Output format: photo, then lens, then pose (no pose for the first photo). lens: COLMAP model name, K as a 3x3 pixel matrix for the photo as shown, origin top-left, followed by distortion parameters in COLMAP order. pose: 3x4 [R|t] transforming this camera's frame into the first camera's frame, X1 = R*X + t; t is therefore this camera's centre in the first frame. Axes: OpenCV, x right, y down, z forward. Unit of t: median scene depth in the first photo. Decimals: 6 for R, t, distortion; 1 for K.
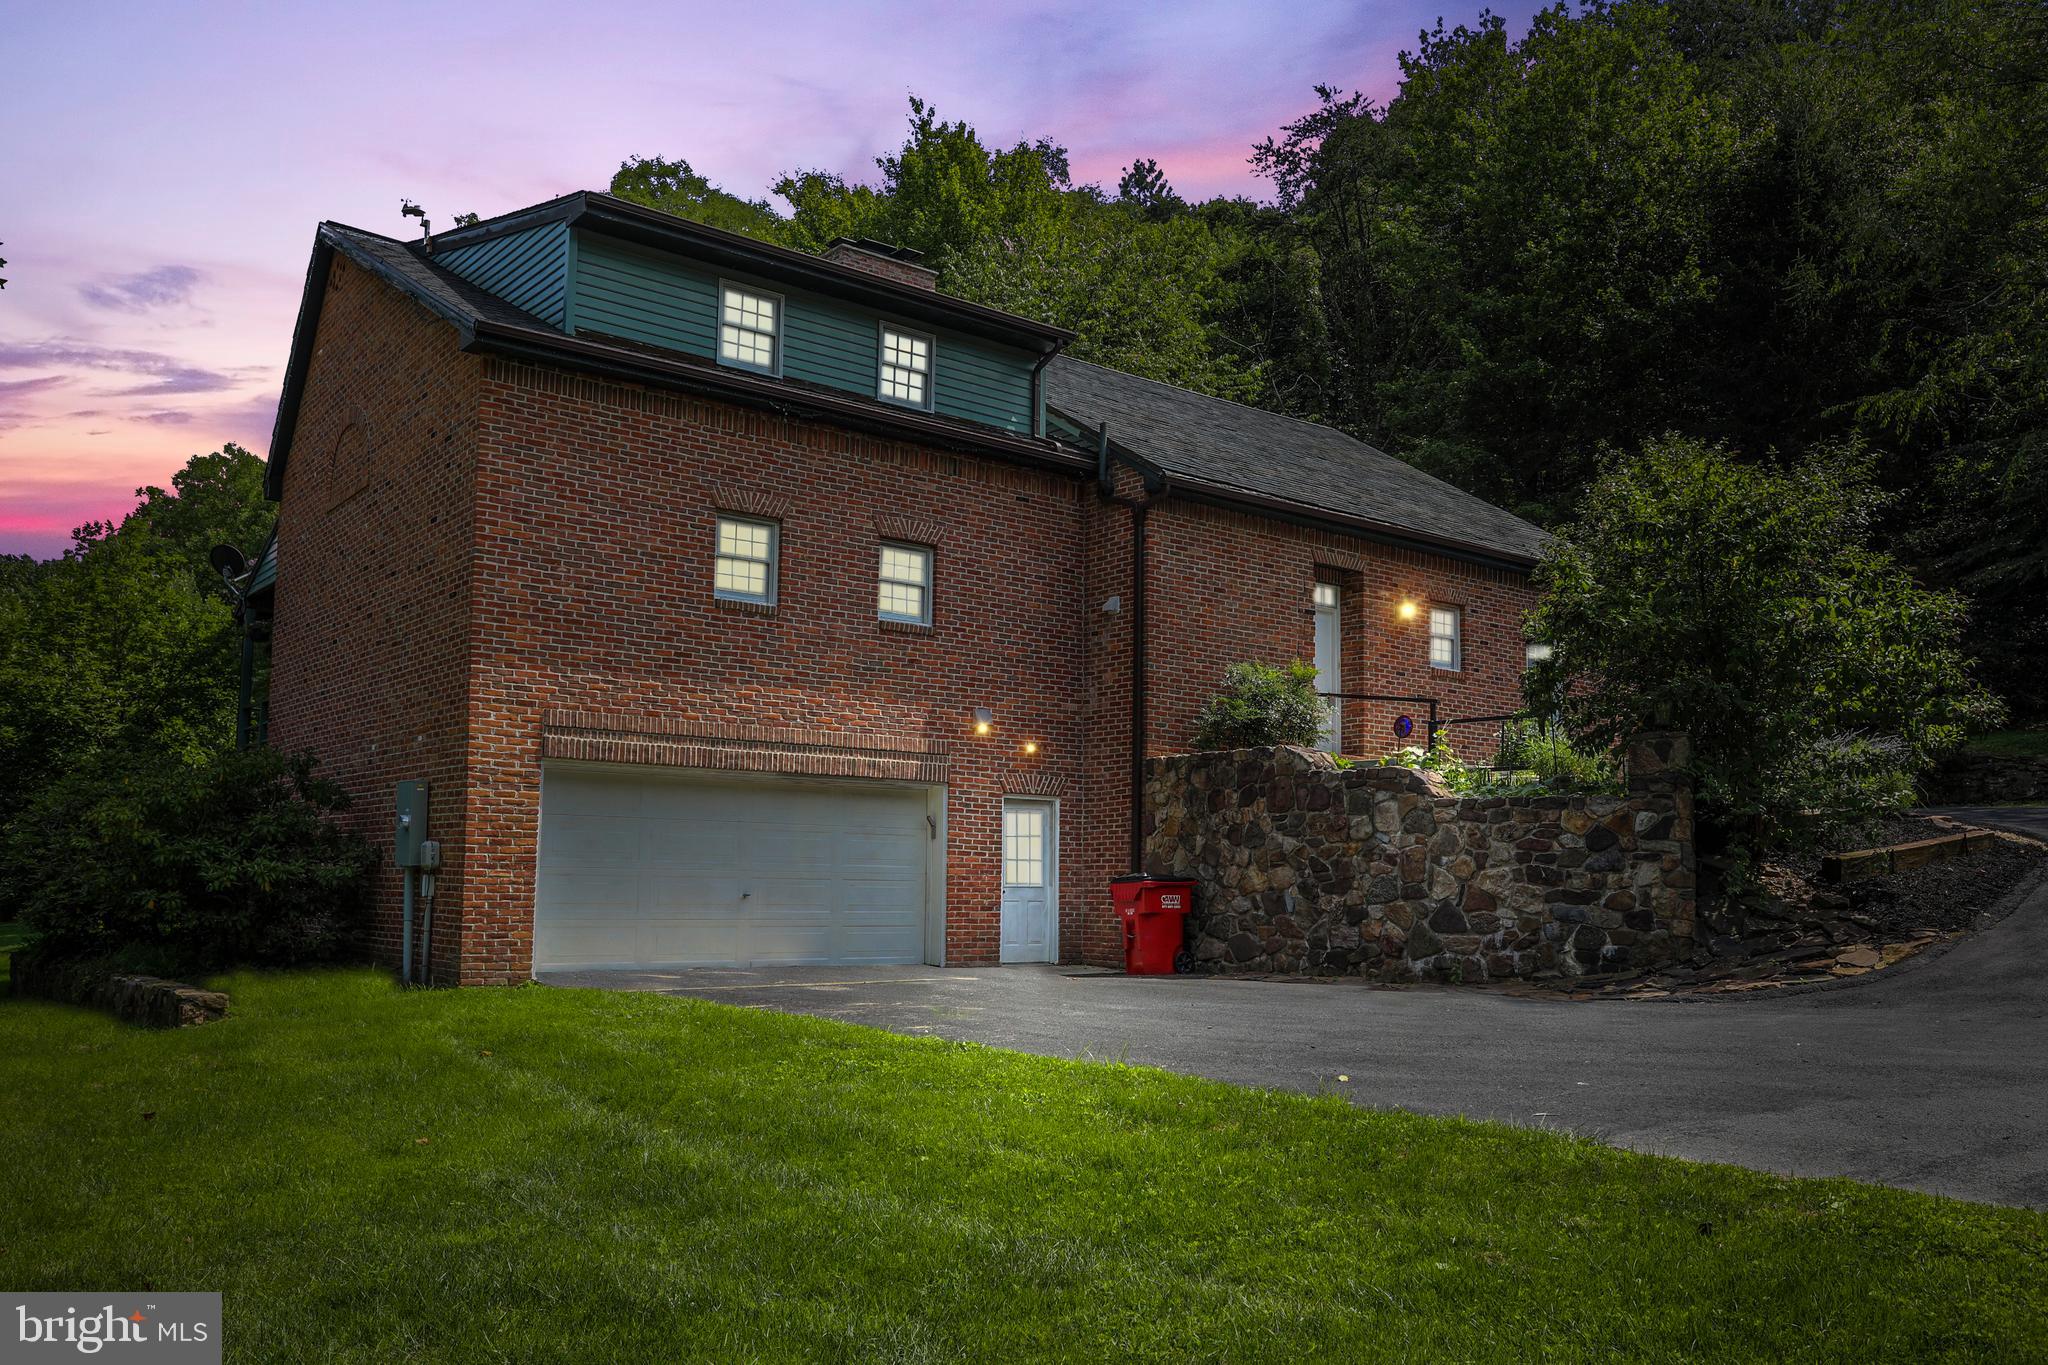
lens RADIAL K [[1592.9, 0, 1026.3], [0, 1592.9, 790.8], [0, 0, 1]] dist [-0.011822, 0.048867]
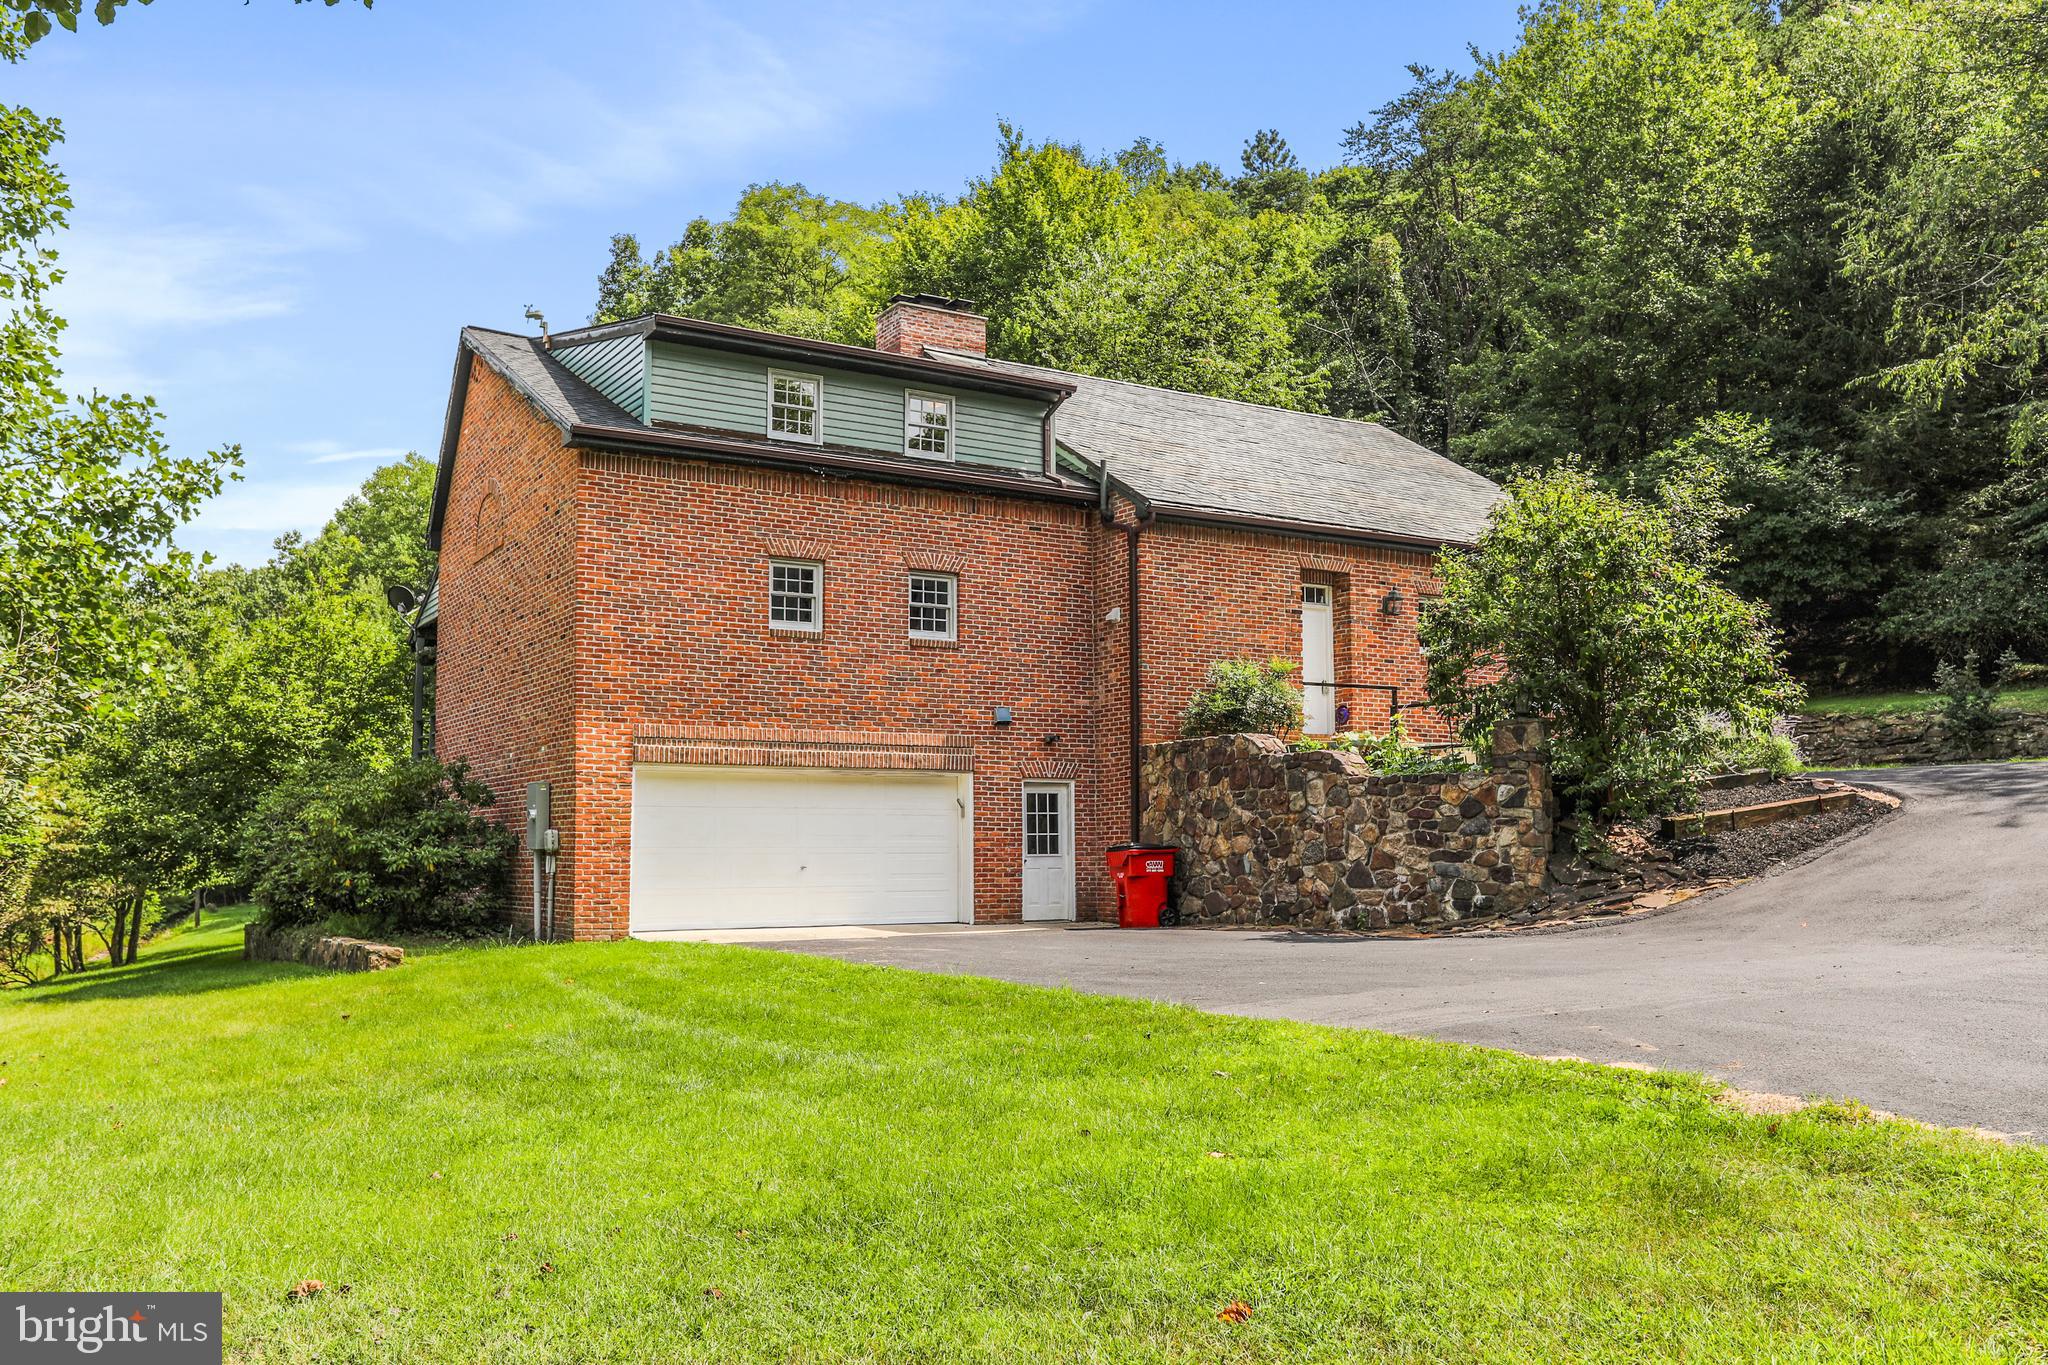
lens RADIAL K [[1640.4, 0, 1015.5], [0, 1640.4, 772.9], [0, 0, 1]] dist [0.004144, -0.002748]
pose [[0.992629, -0.025087, -0.118571, 0.137635], [0.026100, 0.999635, 0.006995, -0.012007], [0.118352, -0.010038, 0.992921, -0.237794]]
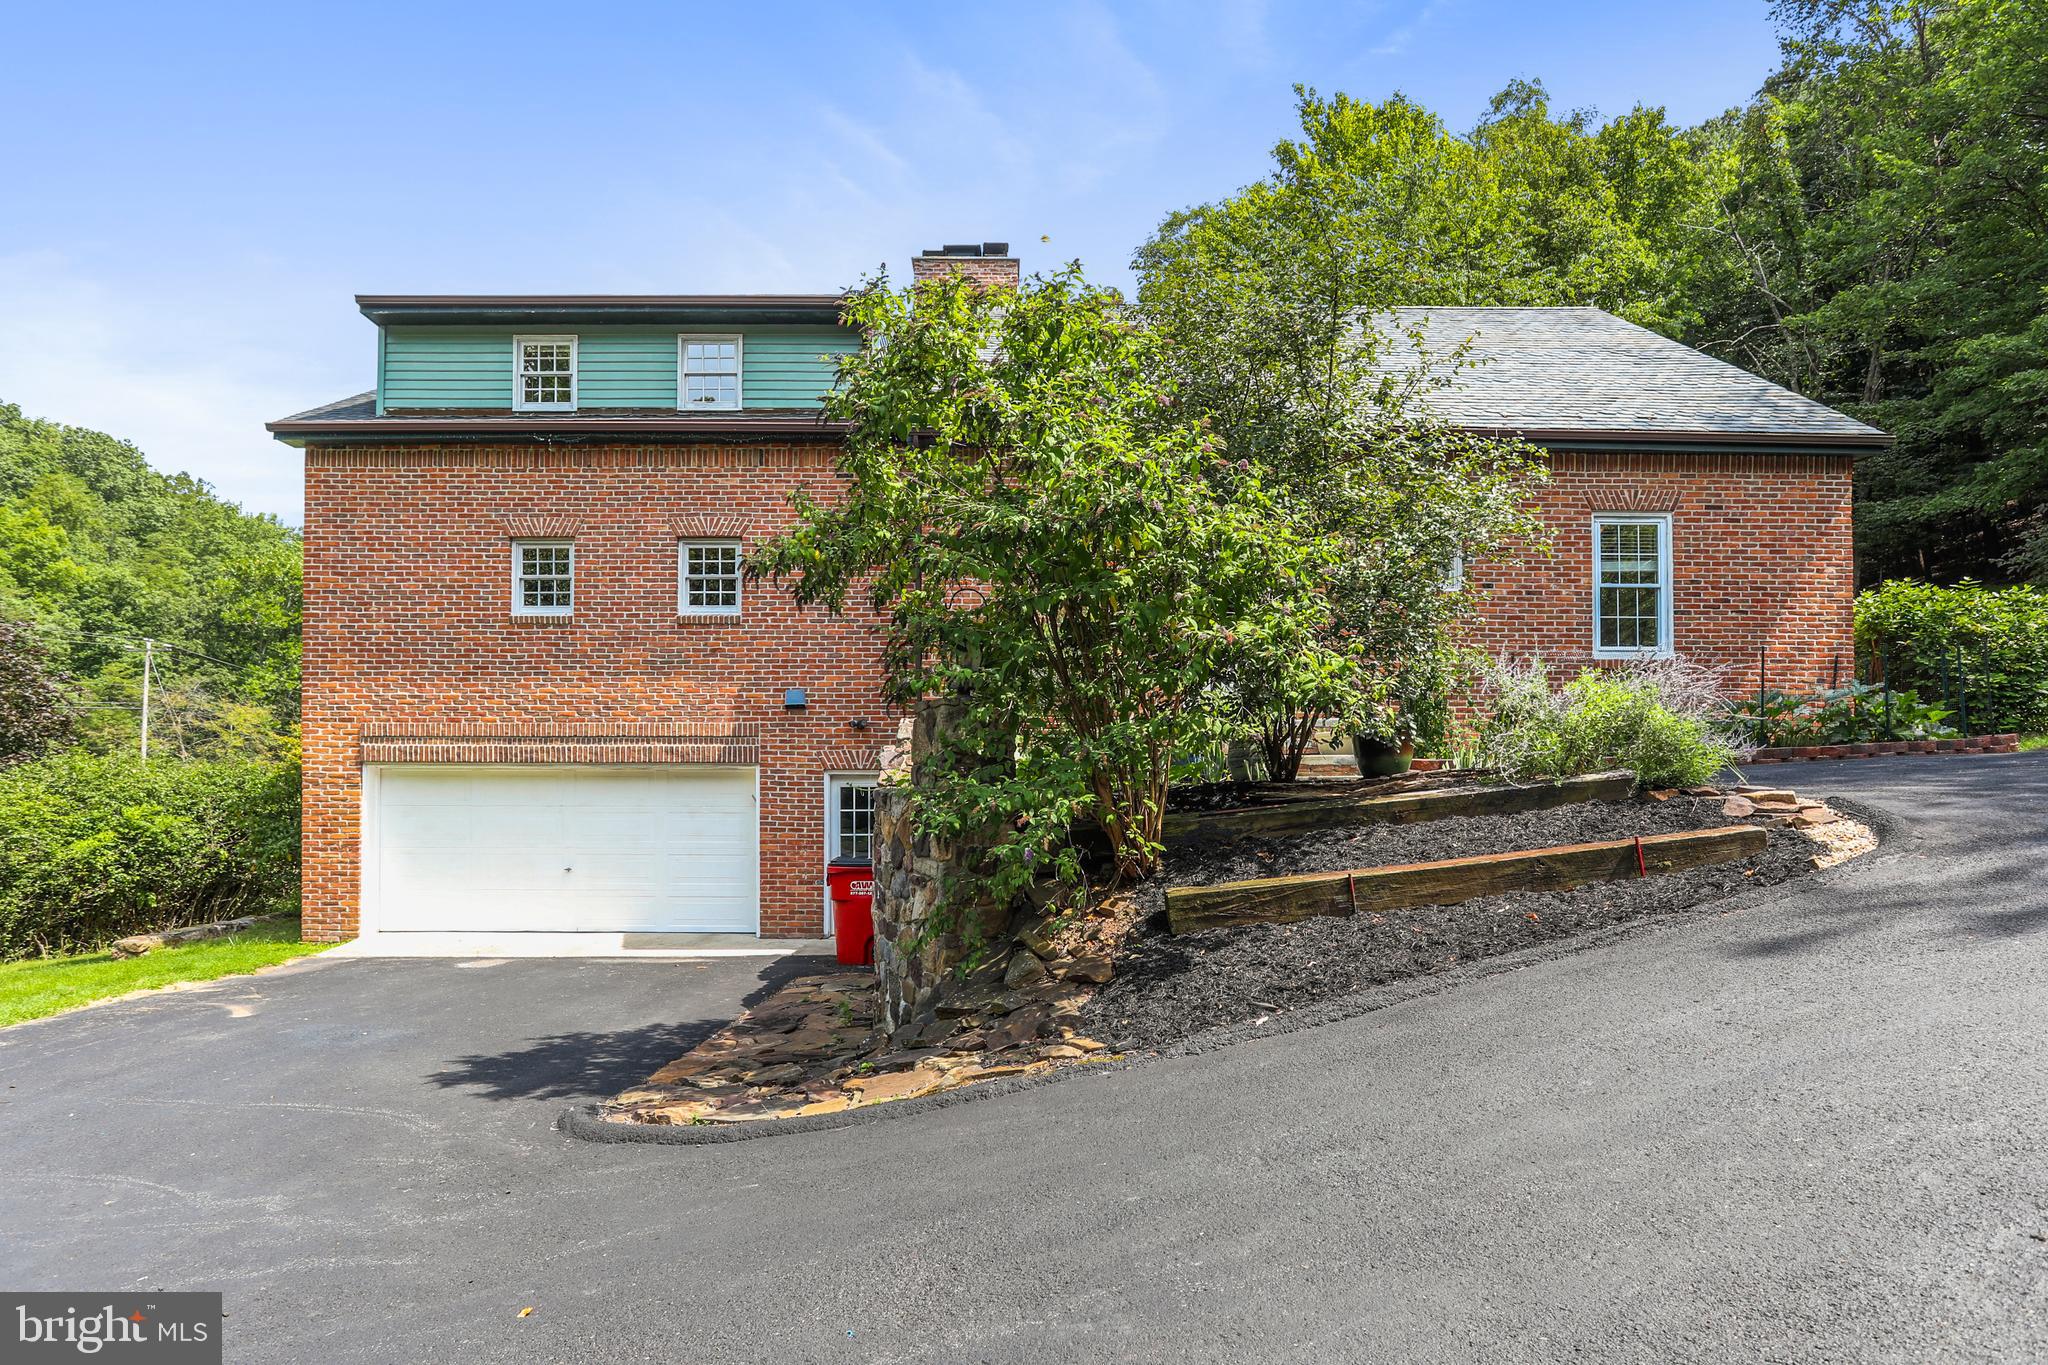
lens RADIAL K [[1237.2, 0, 1020.2], [0, 1237.2, 775.2], [0, 0, 1]] dist [-0.000192, 0.000148]
pose [[0.783809, -0.015223, -0.620816, 0.629779], [0.045601, 0.998412, 0.033091, -0.017085], [0.619326, -0.054247, 0.783258, 0.497497]]
